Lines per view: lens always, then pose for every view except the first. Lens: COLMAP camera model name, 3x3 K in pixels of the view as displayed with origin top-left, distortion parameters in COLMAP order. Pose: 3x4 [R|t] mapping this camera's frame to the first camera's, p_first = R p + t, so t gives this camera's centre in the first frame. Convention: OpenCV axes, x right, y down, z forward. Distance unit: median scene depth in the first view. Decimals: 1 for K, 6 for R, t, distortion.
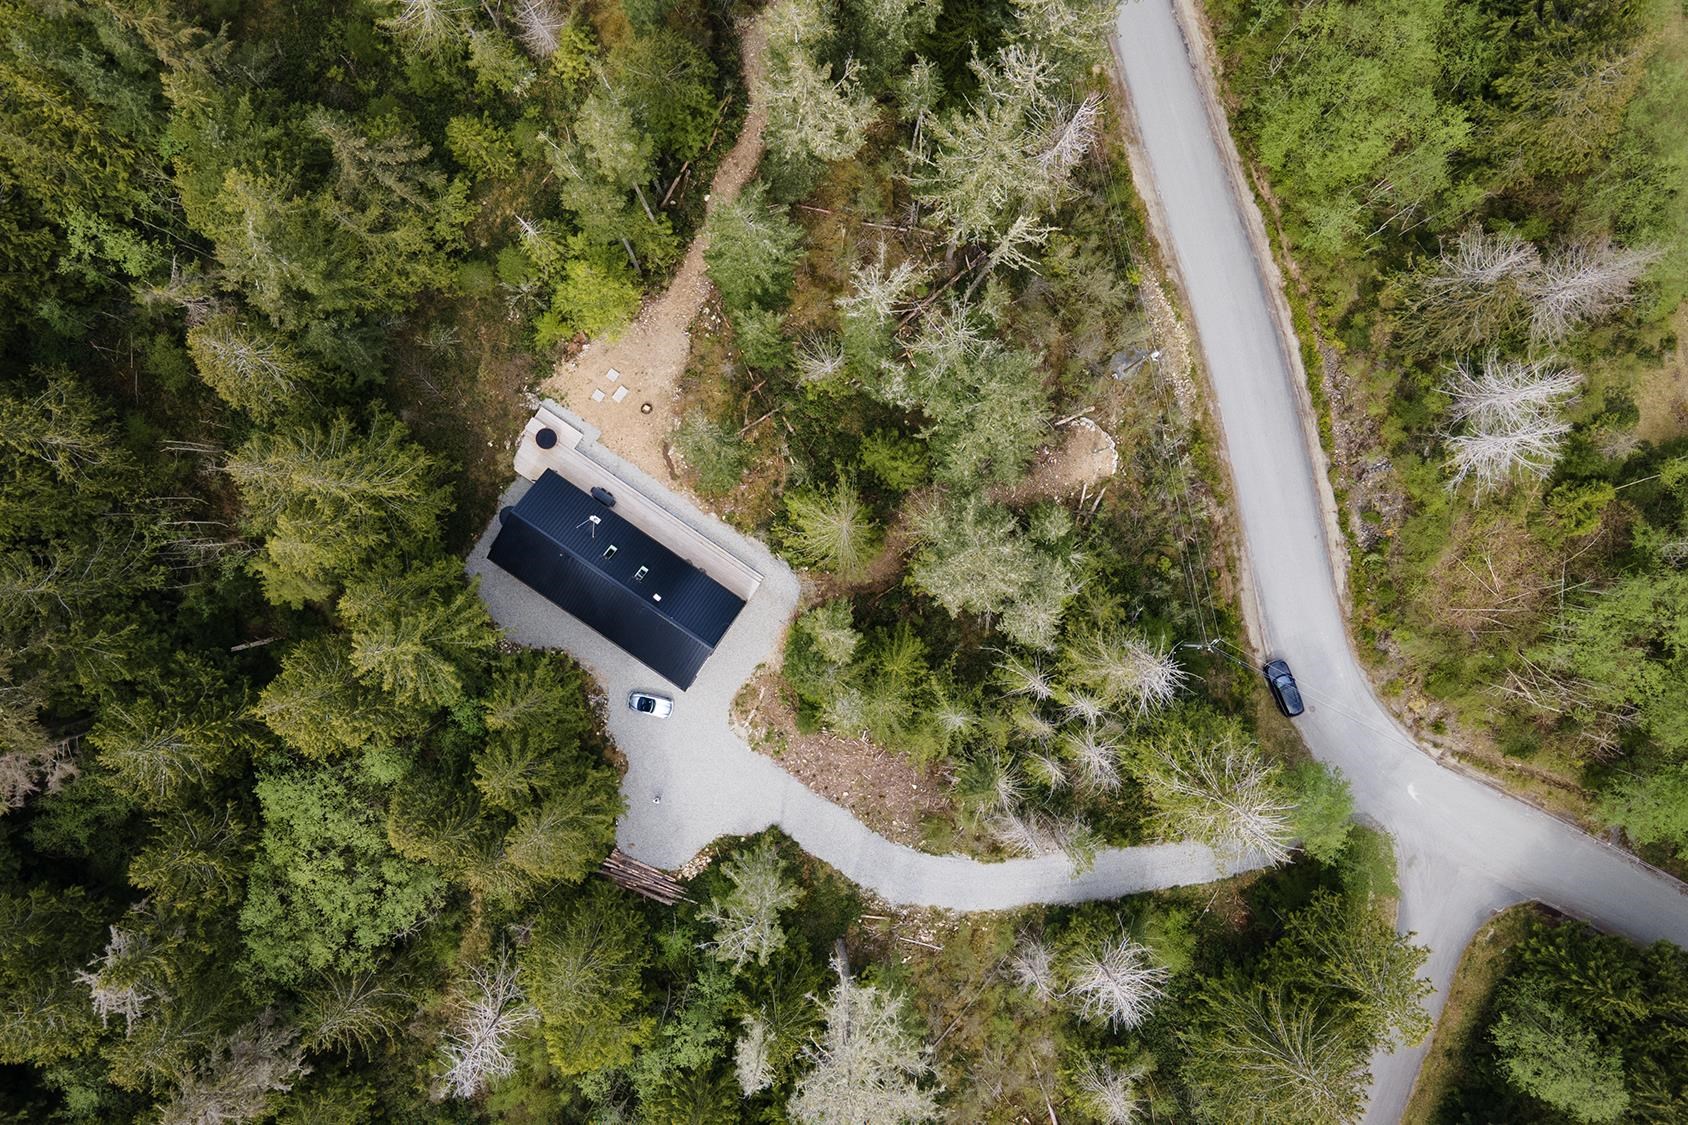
lens RADIAL K [[1182.5, 0, 844.0], [0, 1182.5, 562.5], [0, 0, 1]] dist [-0.004985, 0.031699]
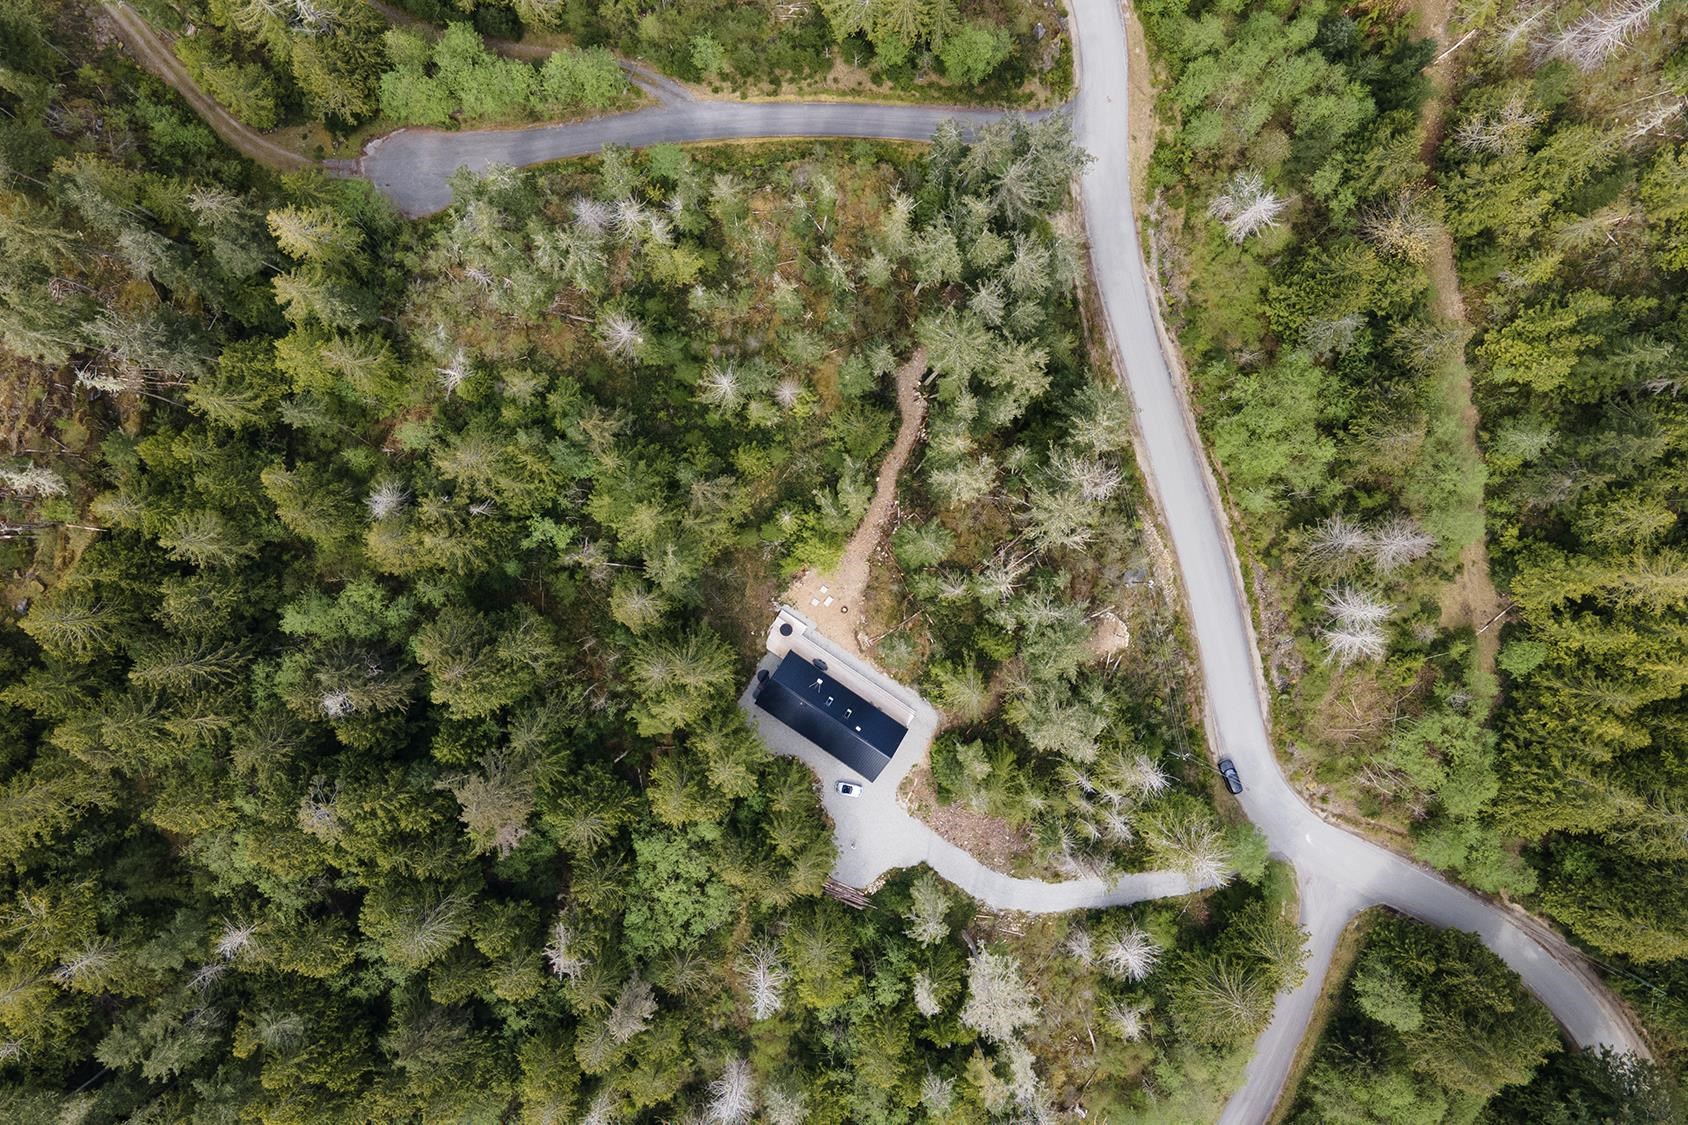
lens RADIAL K [[1157.6, 0, 844.0], [0, 1157.6, 562.5], [0, 0, 1]] dist [0.002463, -0.001856]
pose [[0.999988, -0.004546, -0.001529, -0.167842], [0.004547, 0.999989, 0.000843, -0.201700], [0.001525, -0.000850, 0.999998, -0.633546]]
